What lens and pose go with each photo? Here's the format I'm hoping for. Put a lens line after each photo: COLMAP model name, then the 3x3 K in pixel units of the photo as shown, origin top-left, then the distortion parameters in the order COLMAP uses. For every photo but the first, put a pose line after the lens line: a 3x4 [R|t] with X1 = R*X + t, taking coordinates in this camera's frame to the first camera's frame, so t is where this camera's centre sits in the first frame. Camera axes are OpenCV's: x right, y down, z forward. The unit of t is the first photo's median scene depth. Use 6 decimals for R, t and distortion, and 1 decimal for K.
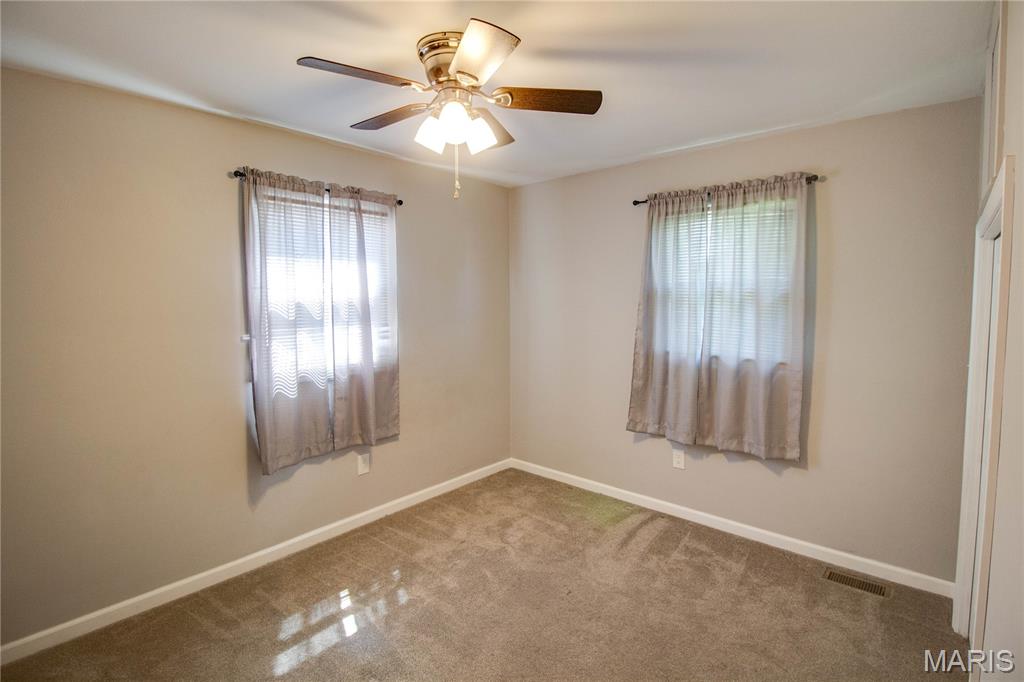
lens RADIAL K [[482.6, 0, 519.9], [0, 482.6, 329.0], [0, 0, 1]] dist [0.007230, -0.017187]
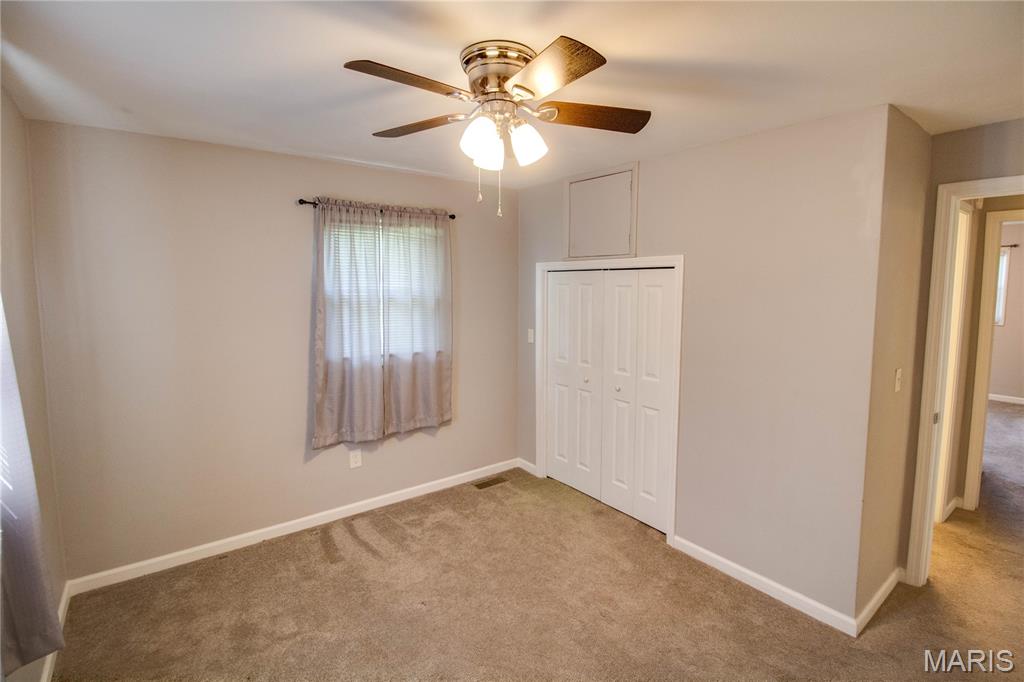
lens RADIAL K [[493.7, 0, 510.9], [0, 493.7, 329.2], [0, 0, 1]] dist [-0.003687, -0.001498]
pose [[0.194422, -0.087143, 0.977040, -0.693103], [0.065690, 0.994967, 0.075670, -0.075139], [-0.978716, 0.049470, 0.199167, 0.498628]]
